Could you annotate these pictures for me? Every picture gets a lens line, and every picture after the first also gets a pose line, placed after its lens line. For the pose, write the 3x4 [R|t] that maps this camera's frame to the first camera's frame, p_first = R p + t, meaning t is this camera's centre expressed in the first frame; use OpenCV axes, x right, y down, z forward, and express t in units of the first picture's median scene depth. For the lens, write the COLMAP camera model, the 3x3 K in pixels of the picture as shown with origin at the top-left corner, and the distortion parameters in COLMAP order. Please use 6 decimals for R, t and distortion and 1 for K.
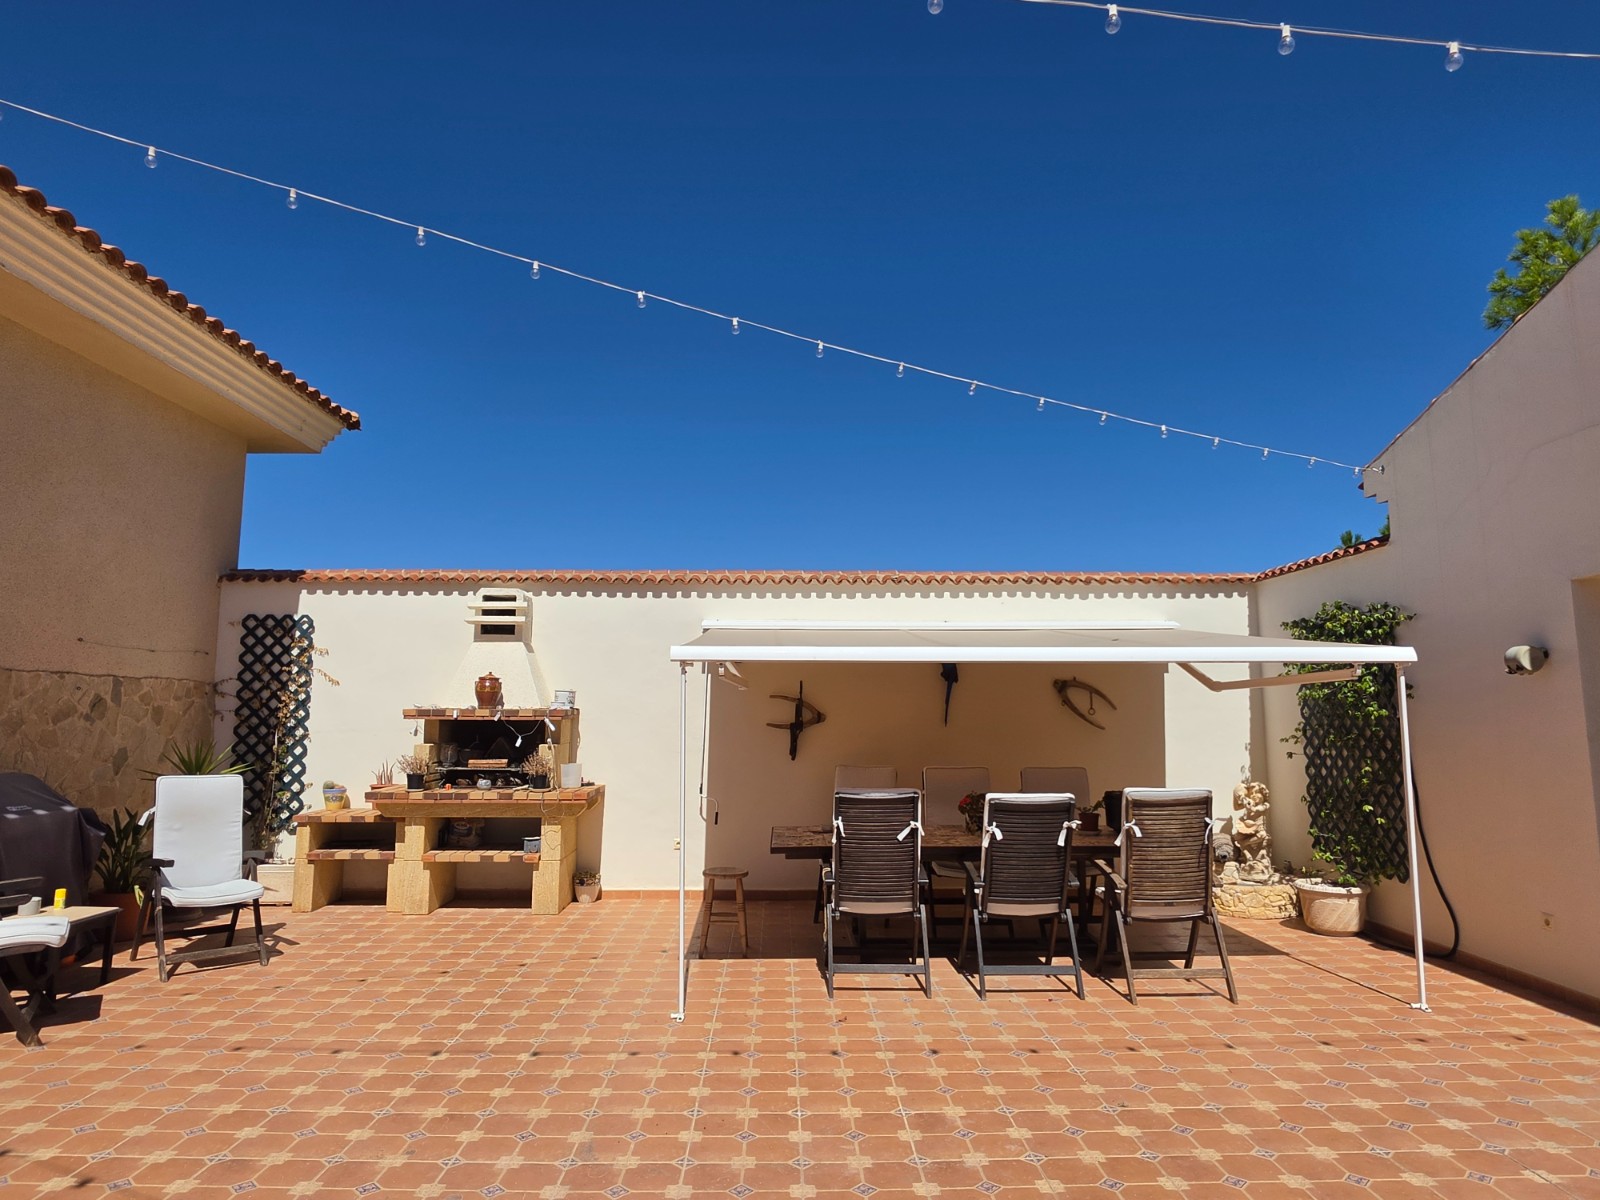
lens RADIAL K [[944.1, 0, 800.0], [0, 944.1, 600.0], [0, 0, 1]] dist [-0.003976, -0.000759]
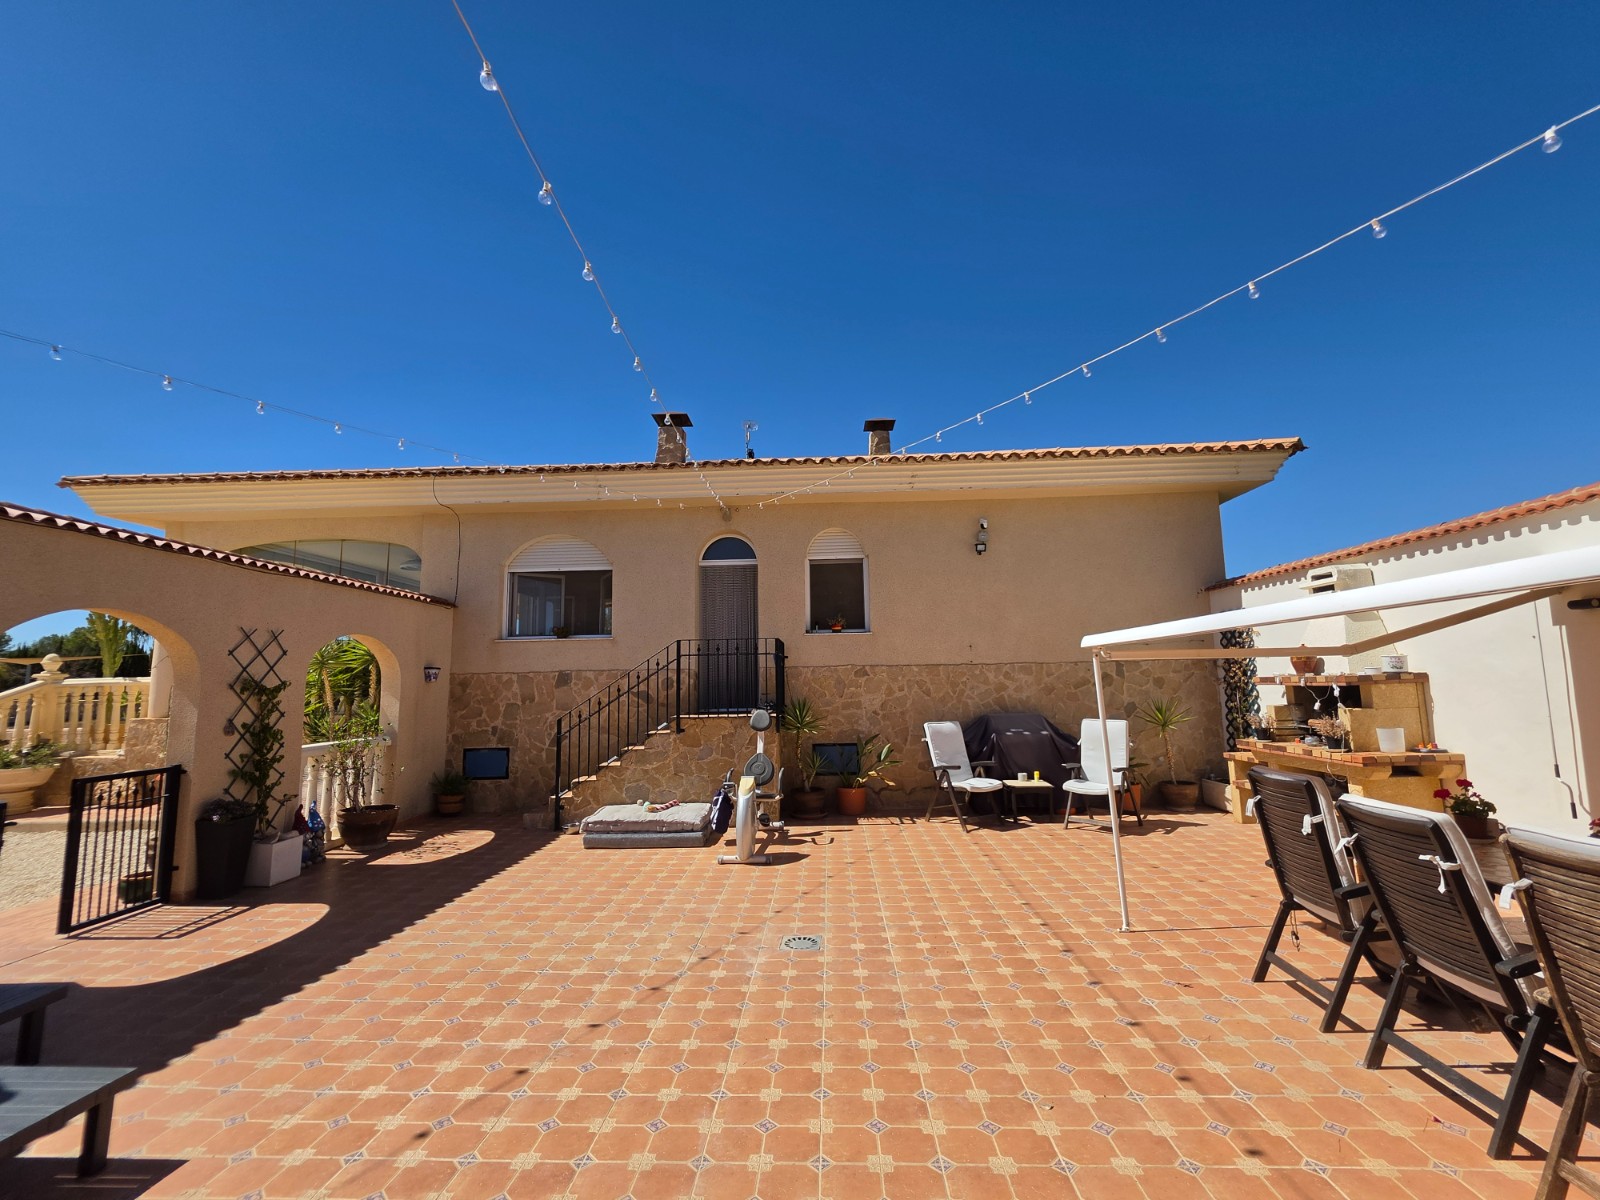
lens RADIAL K [[711.2, 0, 800.0], [0, 711.2, 600.0], [0, 0, 1]] dist [0.001198, 0.000345]
pose [[-0.059694, -0.115866, -0.991469, 0.888813], [0.144692, 0.981747, -0.123442, 0.064364], [0.987674, -0.150827, -0.041840, 0.673273]]
